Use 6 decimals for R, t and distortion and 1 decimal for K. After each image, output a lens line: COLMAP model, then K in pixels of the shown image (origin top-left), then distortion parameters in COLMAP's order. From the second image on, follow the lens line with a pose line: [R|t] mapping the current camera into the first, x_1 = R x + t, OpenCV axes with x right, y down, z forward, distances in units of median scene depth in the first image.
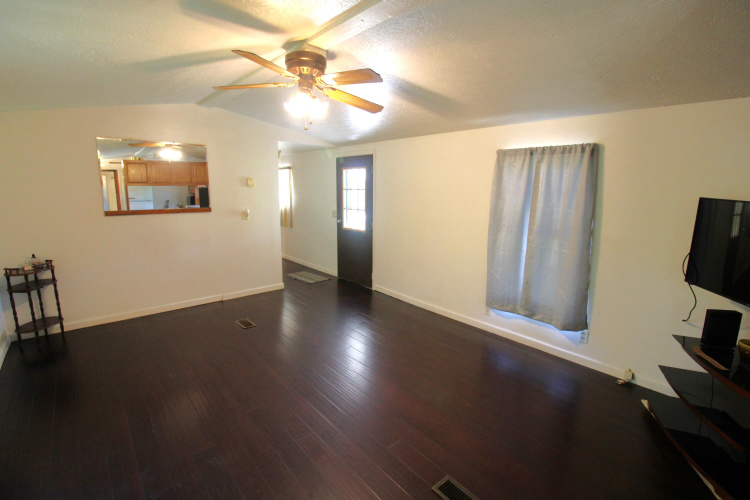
lens RADIAL K [[348.1, 0, 375.0], [0, 348.1, 250.0], [0, 0, 1]] dist [-0.002408, -0.000968]
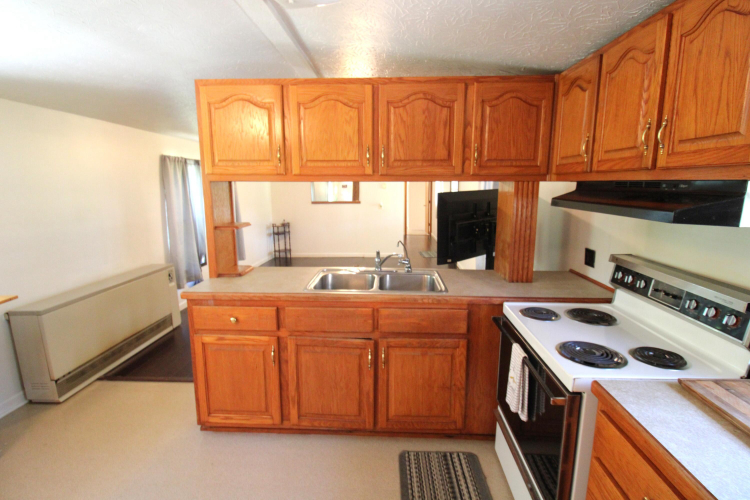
lens RADIAL K [[359.4, 0, 381.1], [0, 359.4, 246.1], [0, 0, 1]] dist [-0.002647, -0.000388]
pose [[0.738850, 0.089870, -0.667851, 1.011678], [-0.106727, 0.994164, 0.015708, 0.075975], [0.665365, 0.059672, 0.744130, -0.296810]]
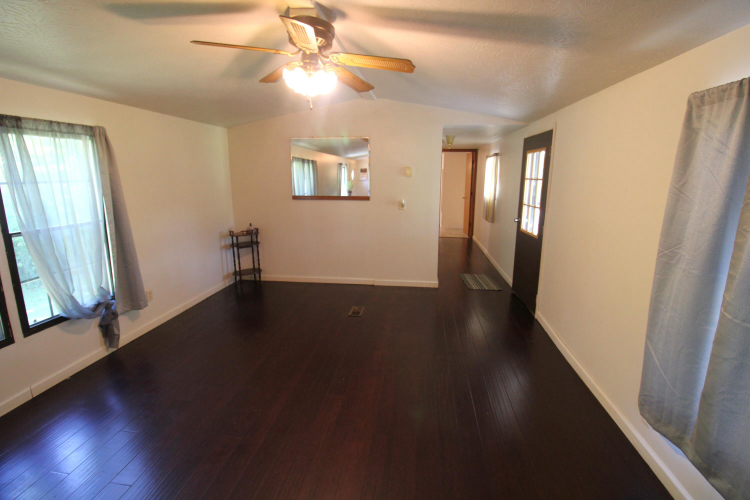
lens RADIAL K [[348.1, 0, 375.0], [0, 348.1, 250.0], [0, 0, 1]] dist [-0.002408, -0.000968]
pose [[0.668851, 0.150145, -0.728076, 0.423216], [-0.130144, 0.987916, 0.084172, -0.065009], [0.731916, 0.038456, 0.680309, 0.375047]]
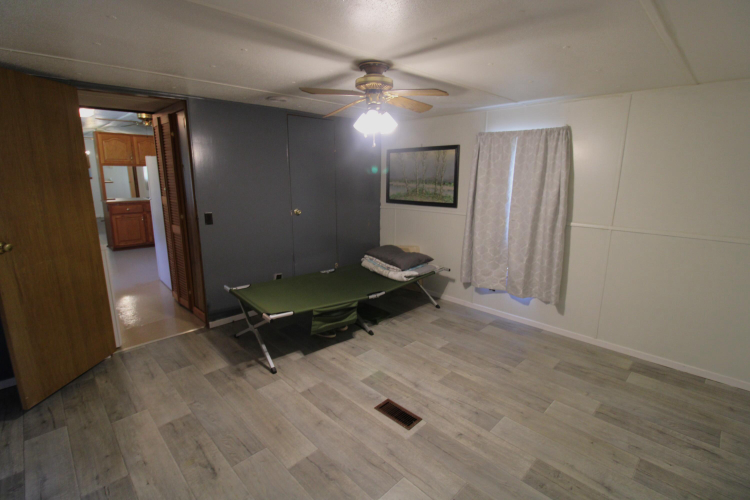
lens RADIAL K [[353.3, 0, 374.6], [0, 353.3, 243.9], [0, 0, 1]] dist [-0.010687, -0.000741]
pose [[0.997854, -0.030450, 0.057967, 1.646807], [0.029302, 0.999359, 0.020547, 0.411393], [-0.058556, -0.018805, 0.998107, -1.943933]]
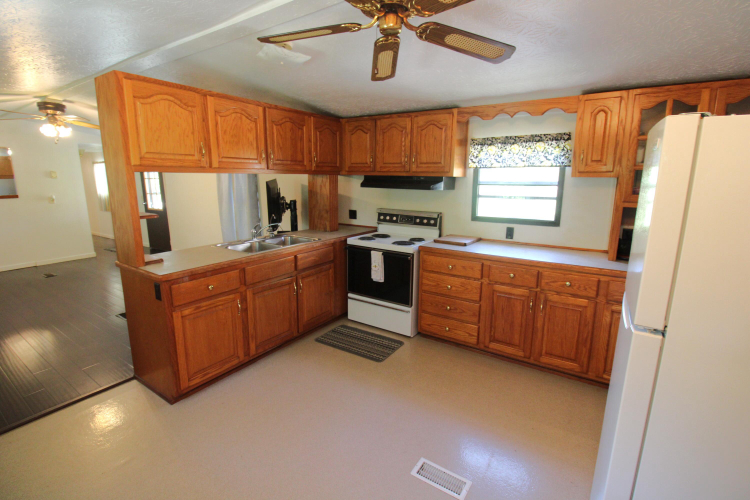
lens RADIAL K [[344.6, 0, 370.8], [0, 344.6, 242.8], [0, 0, 1]] dist [-0.009375, -0.000865]
pose [[0.963247, -0.064142, 0.260846, 0.592437], [0.061189, 0.997937, 0.019435, 0.147515], [-0.261555, -0.002760, 0.965185, -0.751469]]
